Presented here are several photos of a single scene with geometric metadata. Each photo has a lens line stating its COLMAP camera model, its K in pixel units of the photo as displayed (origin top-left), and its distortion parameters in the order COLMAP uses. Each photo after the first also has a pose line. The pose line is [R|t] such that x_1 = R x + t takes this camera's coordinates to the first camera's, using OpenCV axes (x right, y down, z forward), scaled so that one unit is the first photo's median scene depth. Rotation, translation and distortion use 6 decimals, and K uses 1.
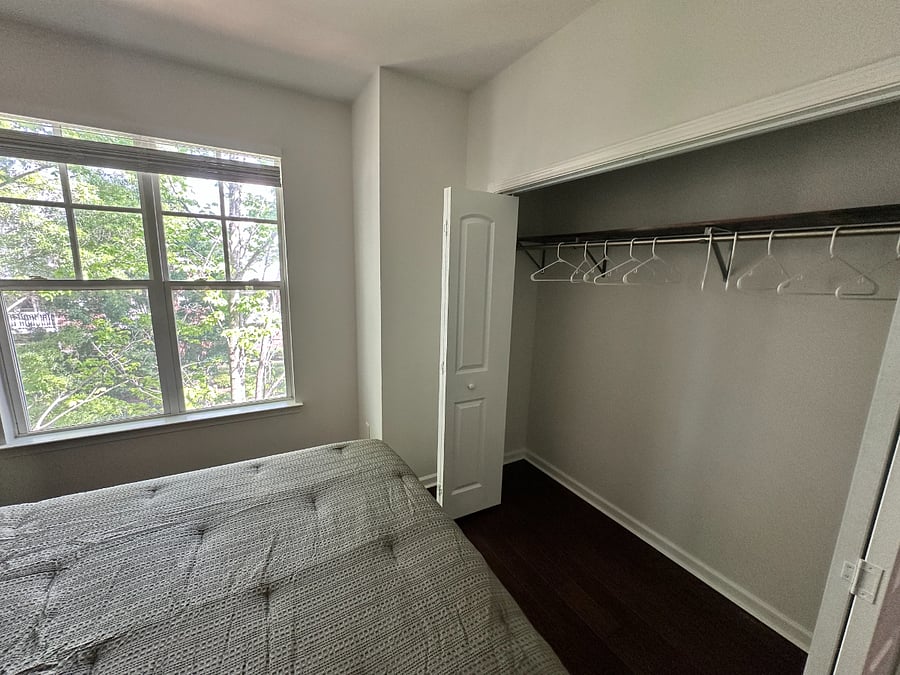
lens RADIAL K [[359.8, 0, 449.9], [0, 359.8, 336.1], [0, 0, 1]] dist [-0.004678, 0.000947]
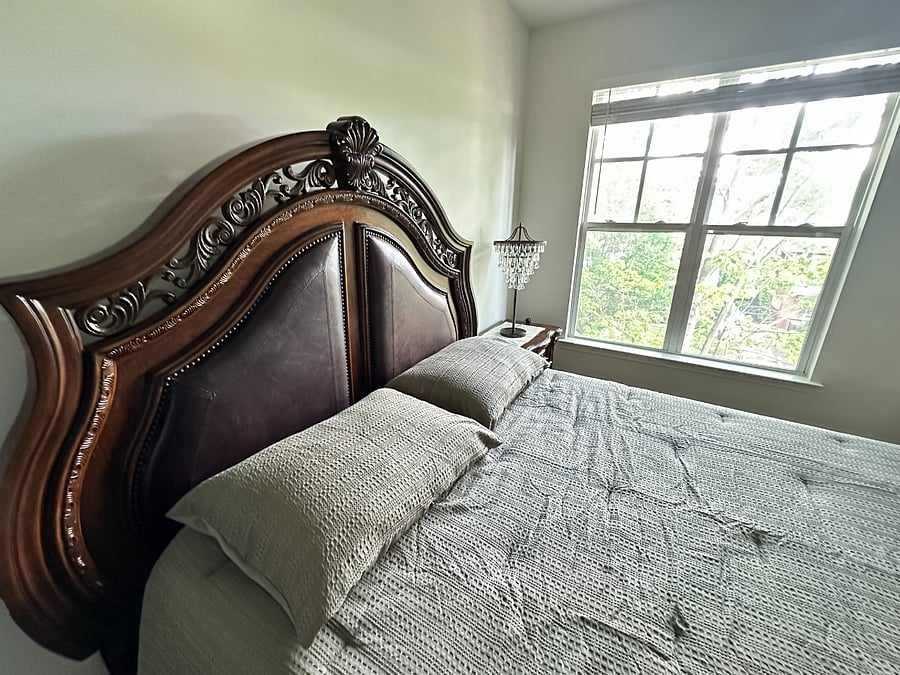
lens RADIAL K [[359.8, 0, 450.7], [0, 359.8, 337.7], [0, 0, 1]] dist [-0.004678, 0.000947]
pose [[0.504523, 0.253318, -0.825401, -0.232853], [-0.157413, 0.966956, 0.200543, 0.067387], [0.848927, 0.028750, 0.527727, -0.146375]]
